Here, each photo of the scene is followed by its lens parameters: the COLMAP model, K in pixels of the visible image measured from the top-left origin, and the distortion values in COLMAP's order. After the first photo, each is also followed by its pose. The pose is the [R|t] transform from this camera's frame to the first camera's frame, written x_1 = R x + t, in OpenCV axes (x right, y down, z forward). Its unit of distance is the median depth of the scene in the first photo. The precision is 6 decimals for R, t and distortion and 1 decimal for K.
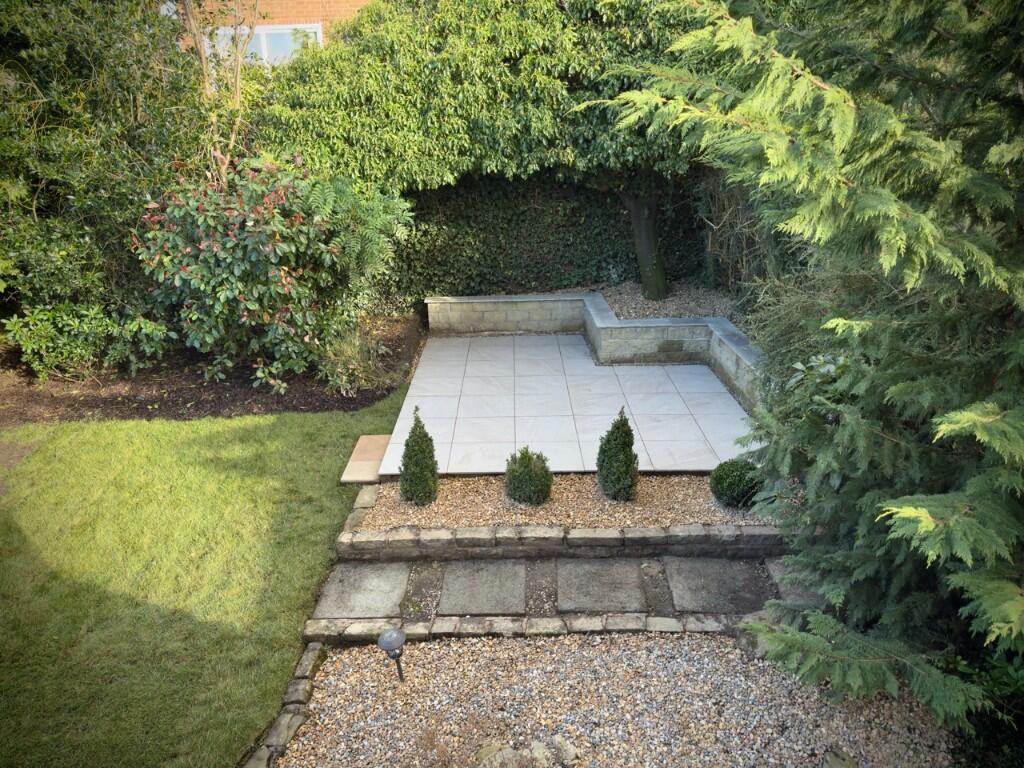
lens RADIAL K [[716.9, 0, 510.0], [0, 716.9, 395.0], [0, 0, 1]] dist [0.054975, -0.060609]
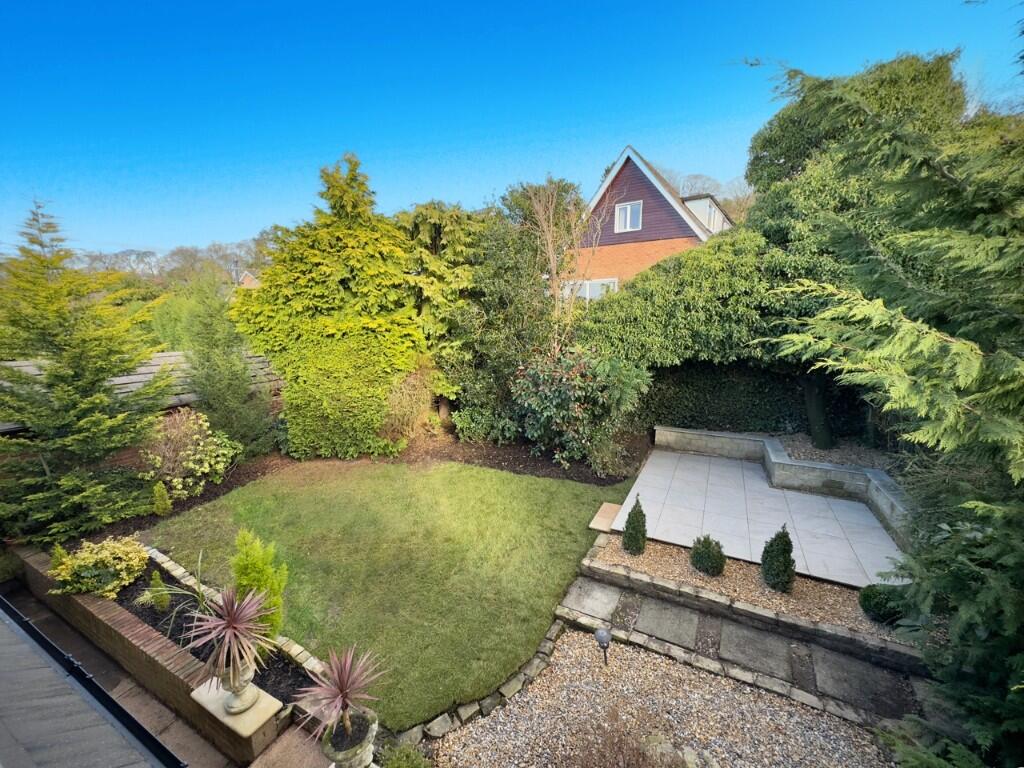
lens RADIAL K [[405.1, 0, 507.7], [0, 405.1, 385.5], [0, 0, 1]] dist [-0.003988, 0.000947]
pose [[0.881947, 0.086998, -0.463250, 0.014324], [-0.178725, 0.971150, -0.157879, -0.020262], [0.436150, 0.222035, 0.872051, -0.018186]]
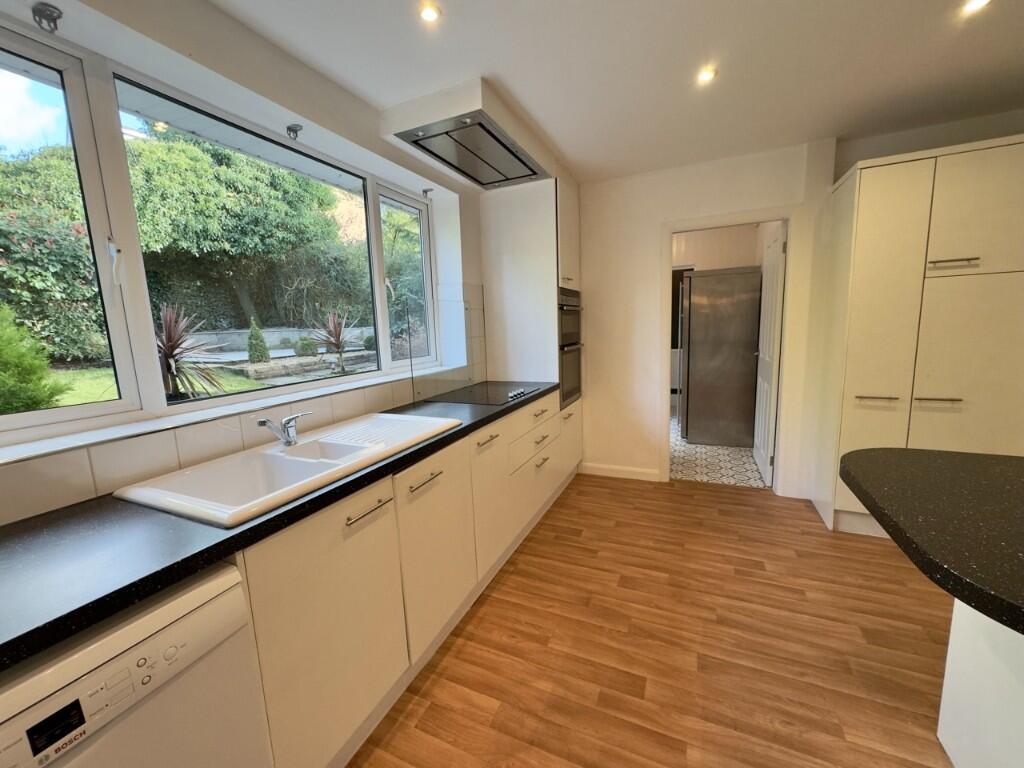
lens RADIAL K [[405.1, 0, 508.4], [0, 405.1, 385.1], [0, 0, 1]] dist [-0.003988, 0.000947]
pose [[0.434980, -0.136247, 0.890073, -0.744413], [0.356681, 0.933699, -0.031386, 0.426867], [-0.826783, 0.331124, 0.454737, -0.109324]]
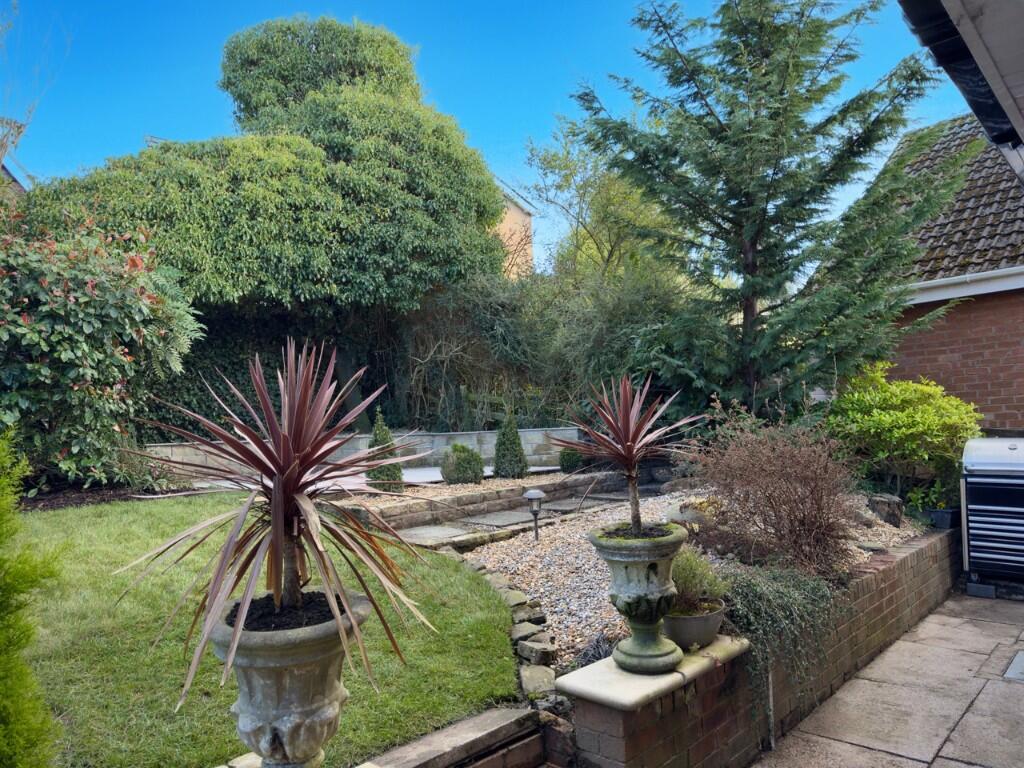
lens RADIAL K [[716.9, 0, 511.8], [0, 716.9, 388.5], [0, 0, 1]] dist [0.054975, -0.060609]
pose [[0.686458, 0.033833, 0.726382, -0.661310], [0.295786, 0.899552, -0.321429, 0.338862], [-0.664293, 0.435501, 0.607498, 0.129565]]
